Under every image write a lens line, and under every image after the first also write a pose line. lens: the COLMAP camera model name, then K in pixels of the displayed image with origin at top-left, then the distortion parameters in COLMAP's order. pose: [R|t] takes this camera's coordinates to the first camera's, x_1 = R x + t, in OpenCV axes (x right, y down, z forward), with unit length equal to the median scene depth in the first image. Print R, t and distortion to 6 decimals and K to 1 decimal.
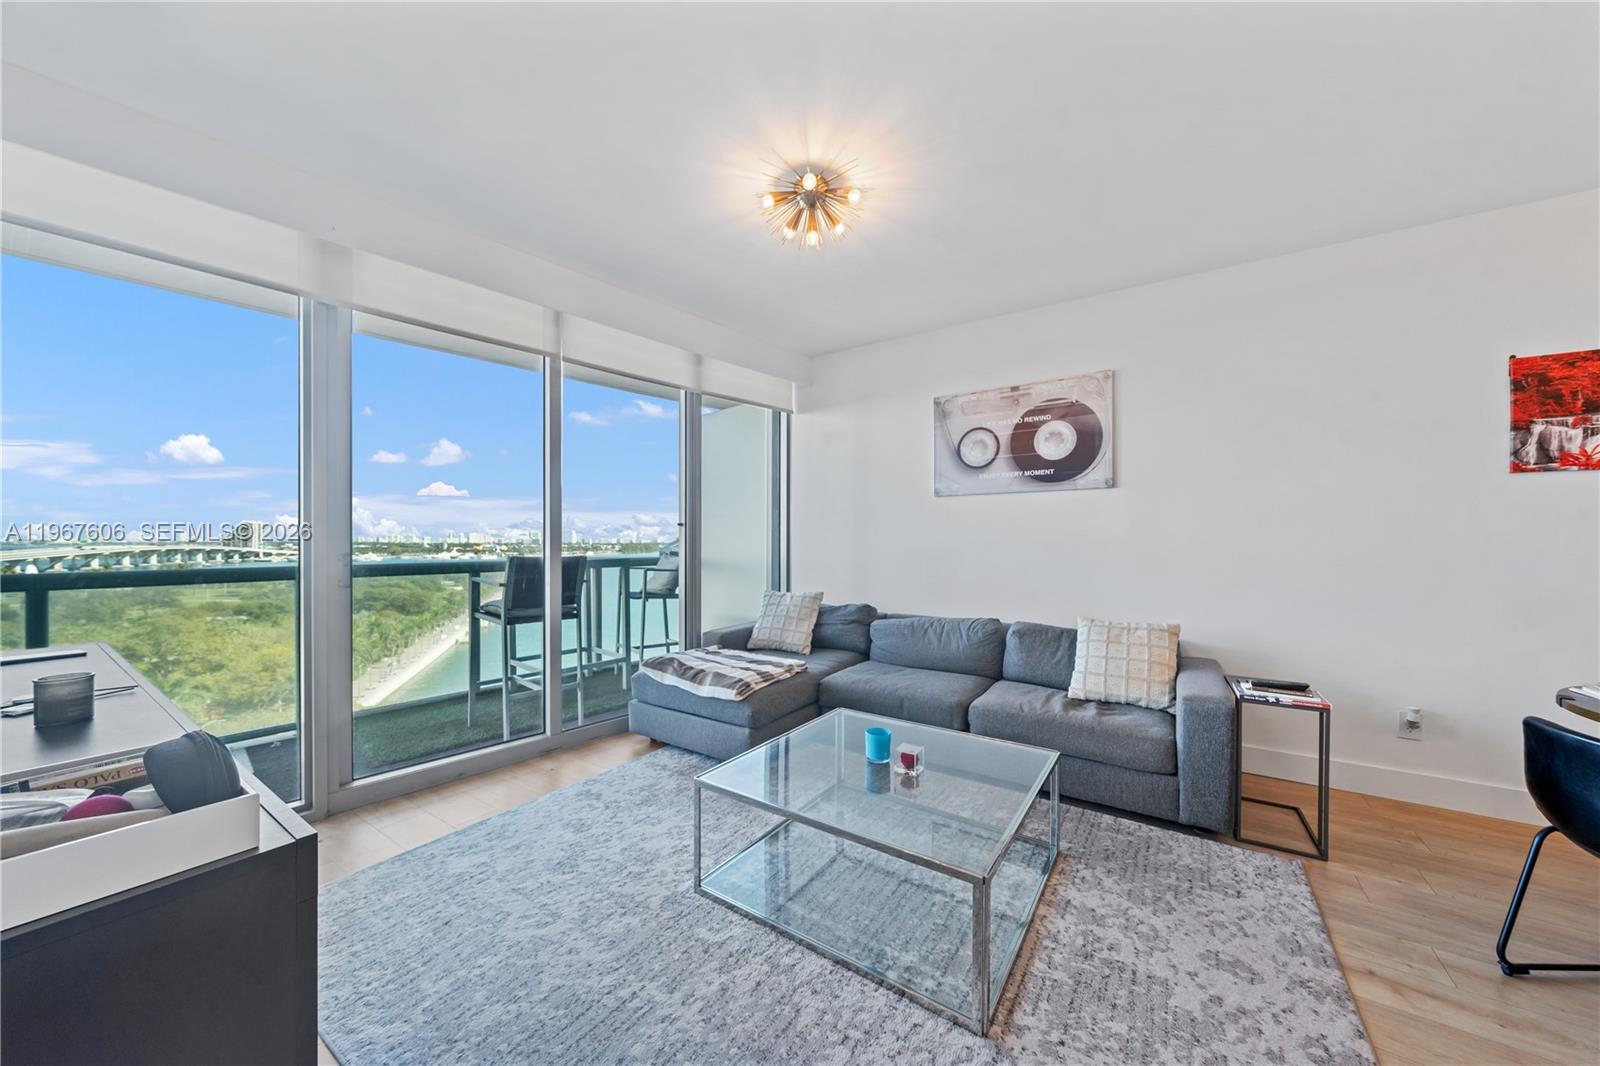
lens RADIAL K [[559.5, 0, 801.6], [0, 559.5, 544.9], [0, 0, 1]] dist [-0.002364, -0.000300]
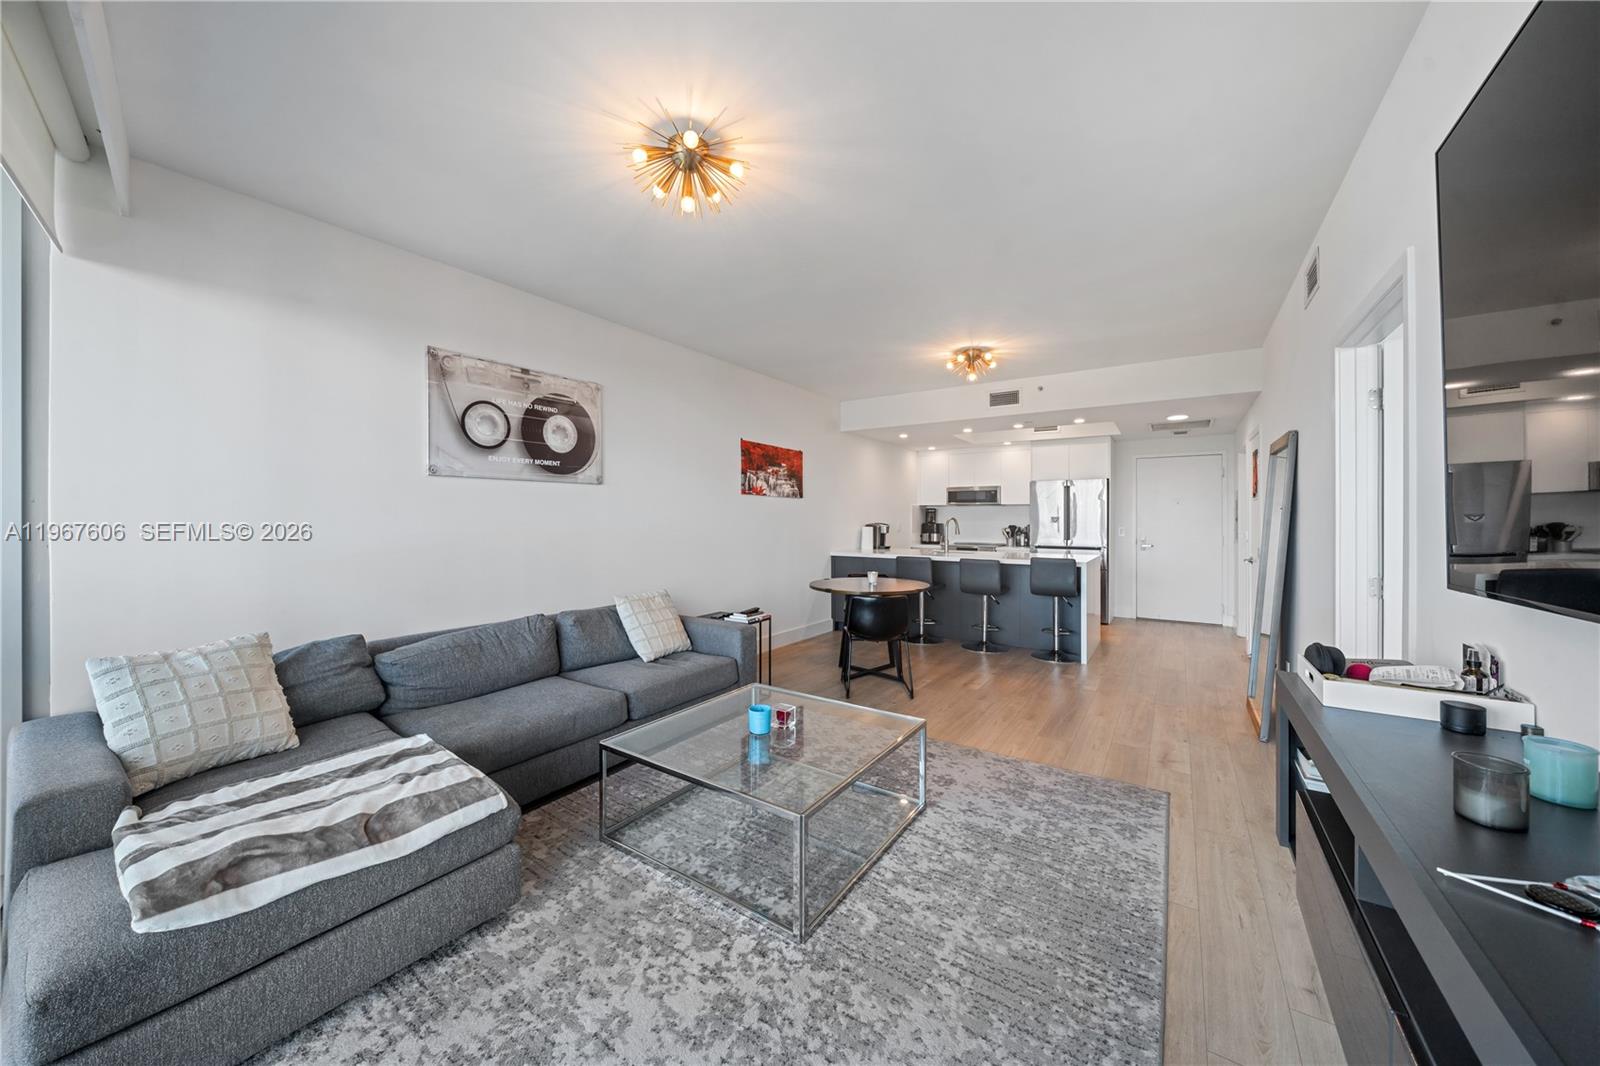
lens RADIAL K [[559.5, 0, 799.1], [0, 559.5, 516.7], [0, 0, 1]] dist [-0.002364, -0.000300]
pose [[-0.002854, -0.001420, 0.999995, -0.531624], [0.004532, 0.999989, 0.001433, -0.028538], [-0.999986, 0.004536, -0.002848, 0.497230]]
